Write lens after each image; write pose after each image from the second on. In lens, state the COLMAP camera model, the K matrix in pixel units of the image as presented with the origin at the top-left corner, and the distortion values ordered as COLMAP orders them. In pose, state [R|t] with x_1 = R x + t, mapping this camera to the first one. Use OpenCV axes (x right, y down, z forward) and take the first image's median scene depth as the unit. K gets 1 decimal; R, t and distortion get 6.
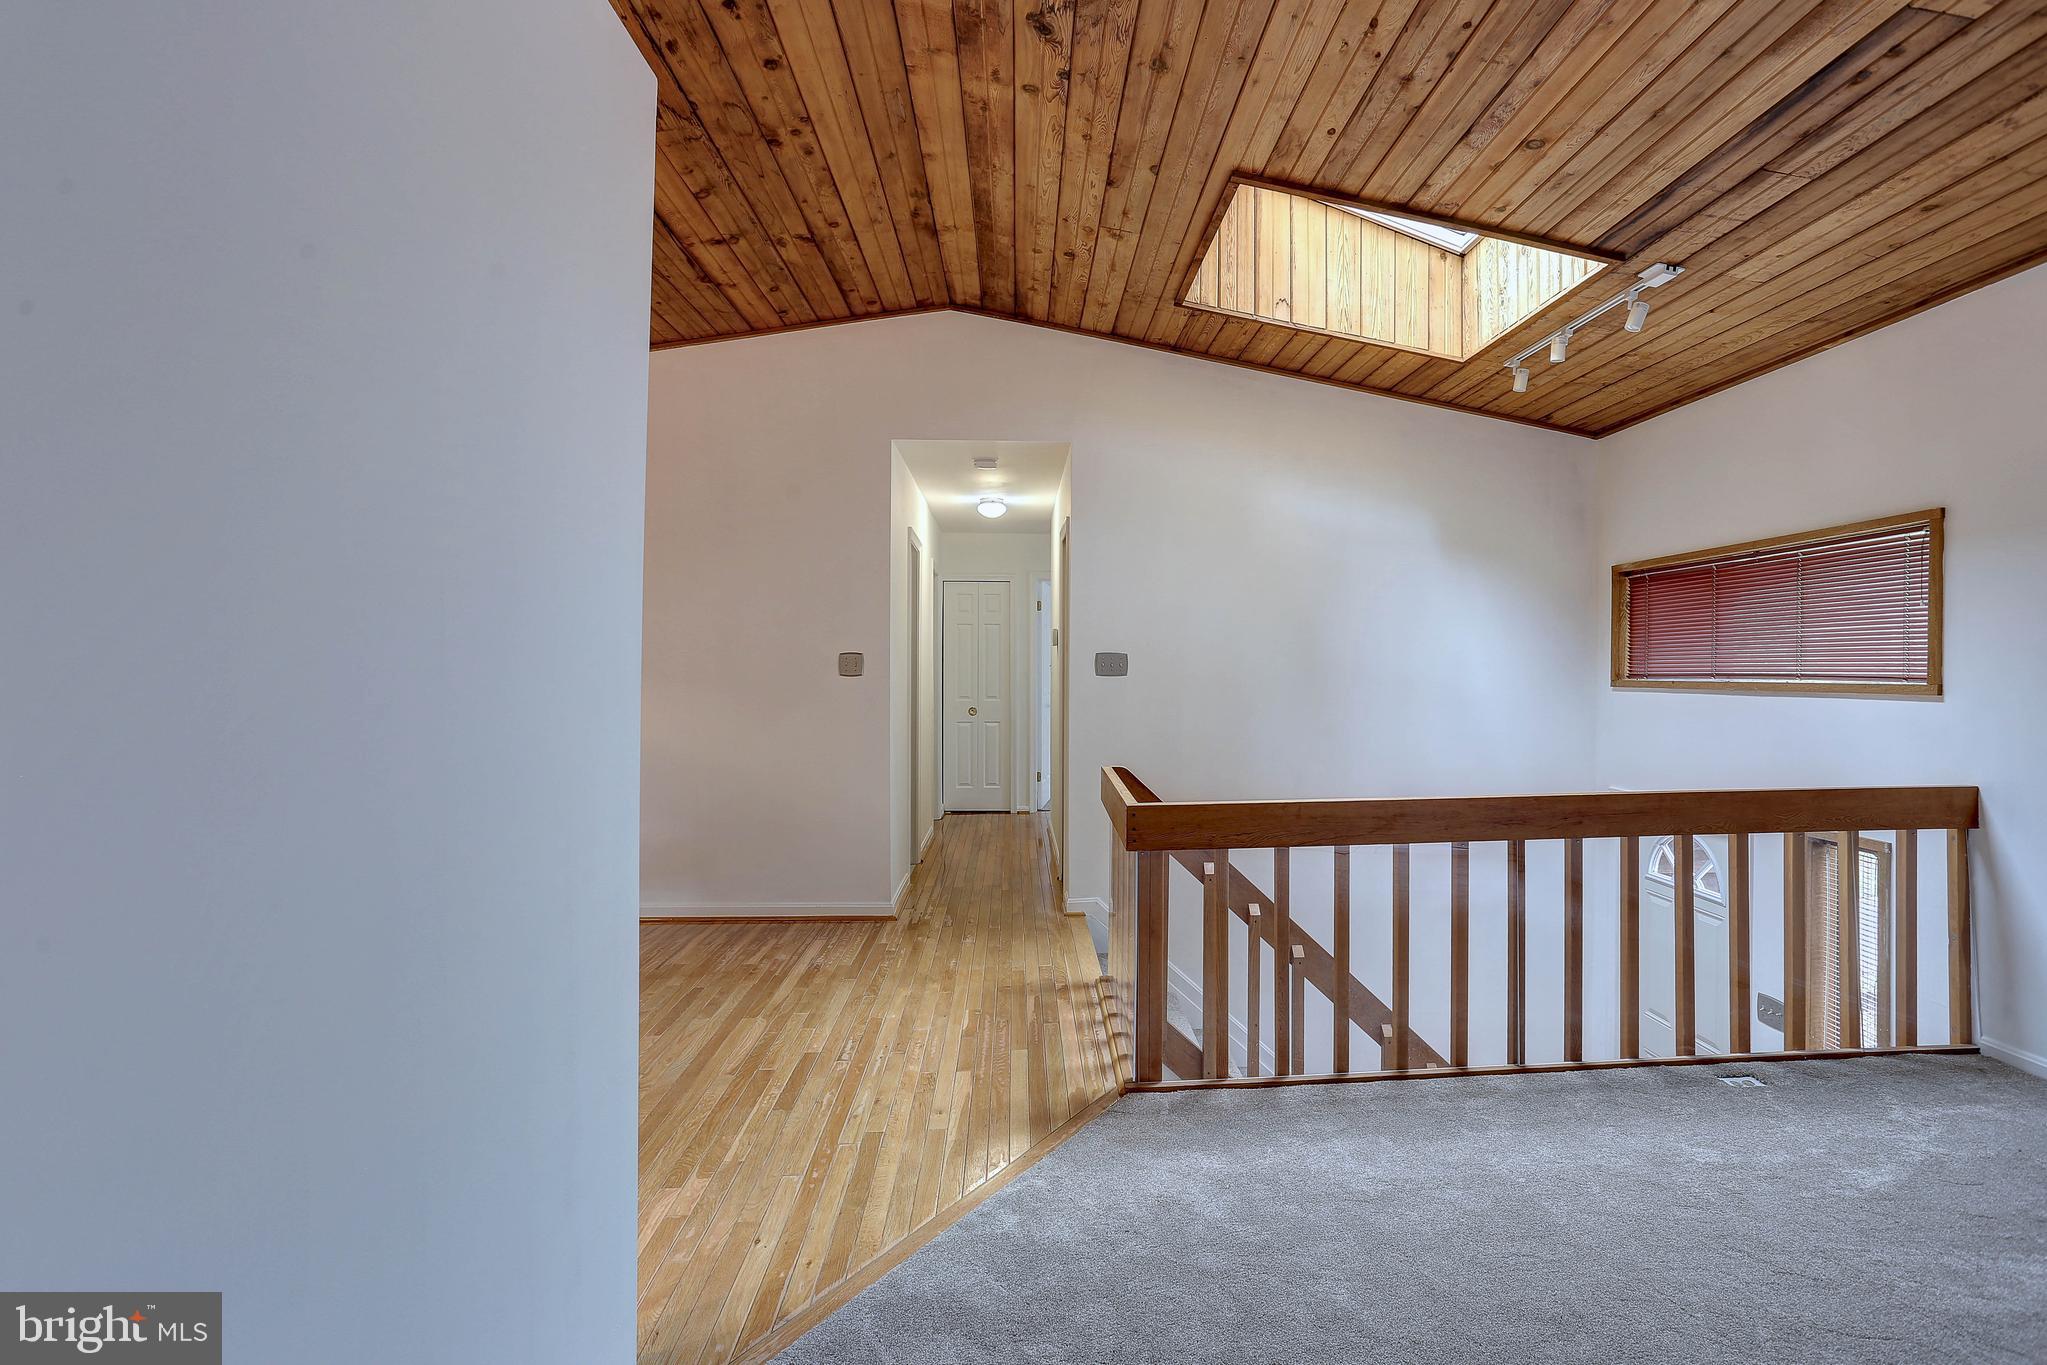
lens RADIAL K [[995.2, 0, 1079.7], [0, 995.2, 678.1], [0, 0, 1]] dist [-0.043548, 0.012809]
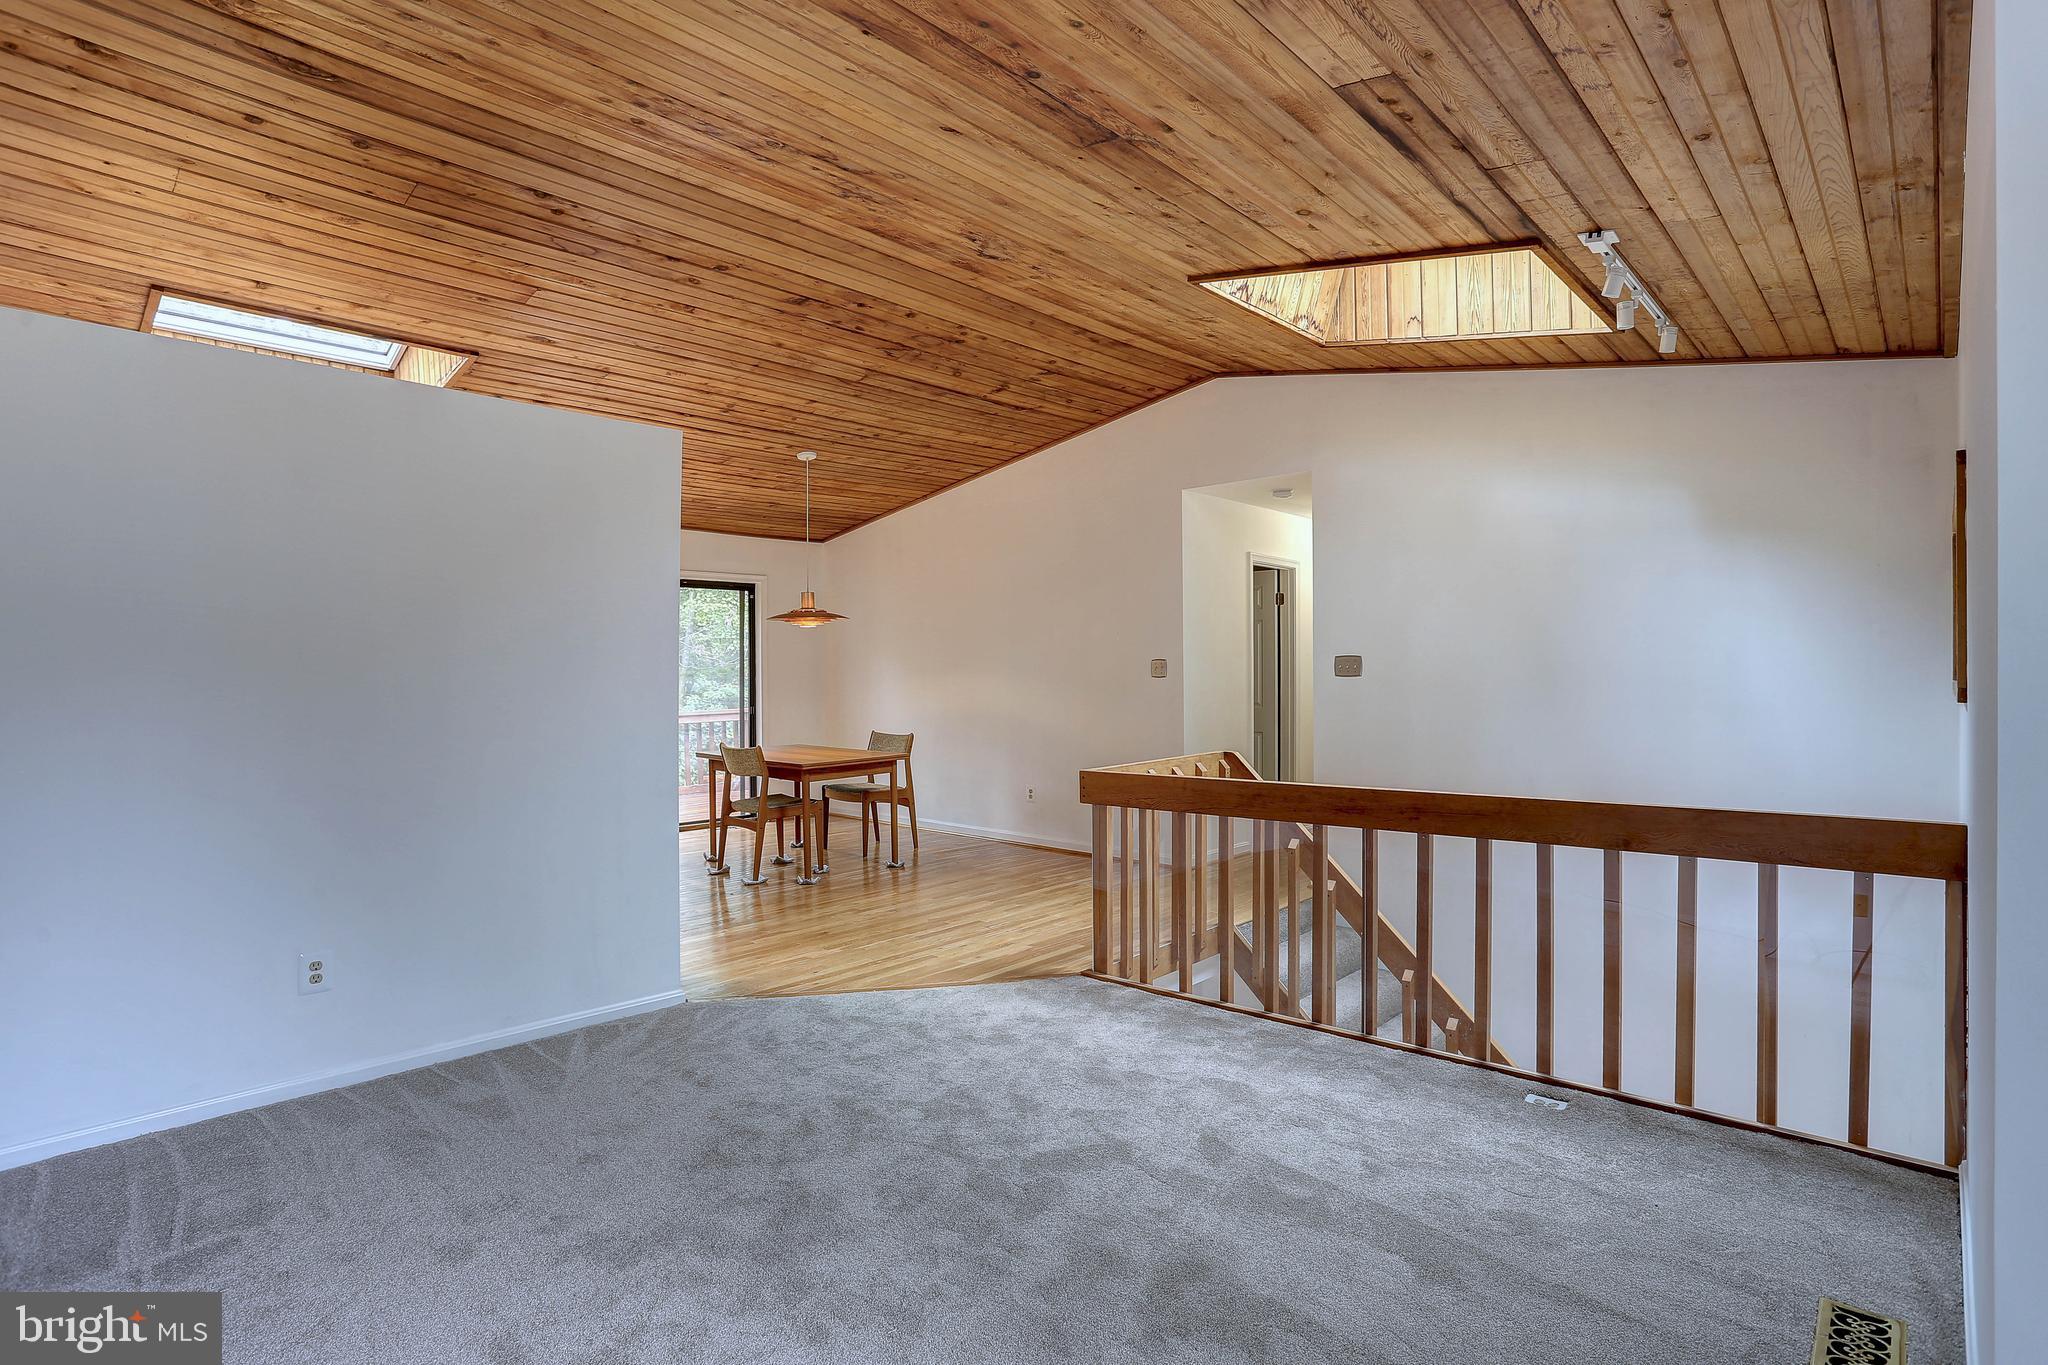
lens RADIAL K [[995.6, 0, 1021.5], [0, 995.6, 683.8], [0, 0, 1]] dist [-0.043548, 0.012809]
pose [[0.687522, 0.002485, -0.726159, 0.751886], [0.002062, 0.999983, 0.005373, -0.001884], [0.726160, -0.005191, 0.687506, -0.023299]]
